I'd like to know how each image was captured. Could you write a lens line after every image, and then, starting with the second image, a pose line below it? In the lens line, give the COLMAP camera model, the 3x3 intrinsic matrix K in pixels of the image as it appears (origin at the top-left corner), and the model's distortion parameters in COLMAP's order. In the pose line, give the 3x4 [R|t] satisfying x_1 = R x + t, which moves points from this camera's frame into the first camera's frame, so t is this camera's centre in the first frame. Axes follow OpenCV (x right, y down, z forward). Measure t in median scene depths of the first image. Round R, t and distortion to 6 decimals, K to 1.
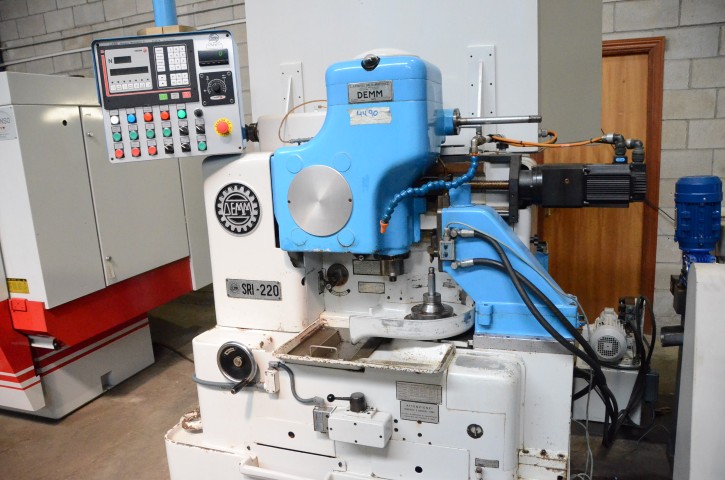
lens RADIAL K [[562.1, 0, 362.5], [0, 562.1, 240.0], [0, 0, 1]] dist [-0.168389, 0.130587]
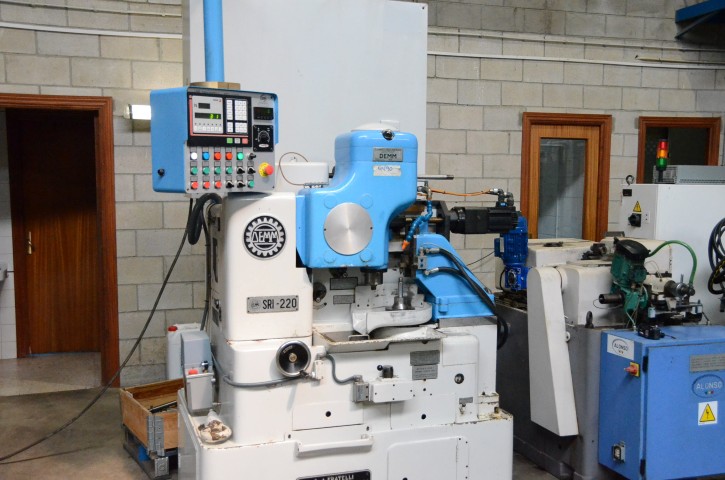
lens RADIAL K [[777.3, 0, 362.5], [0, 777.3, 240.0], [0, 0, 1]] dist [-0.004476, -0.000648]
pose [[0.766642, 0.004844, 0.642057, -1.229182], [0.071952, 0.993025, -0.093405, 0.133077], [-0.638031, 0.117805, 0.760946, -0.453170]]
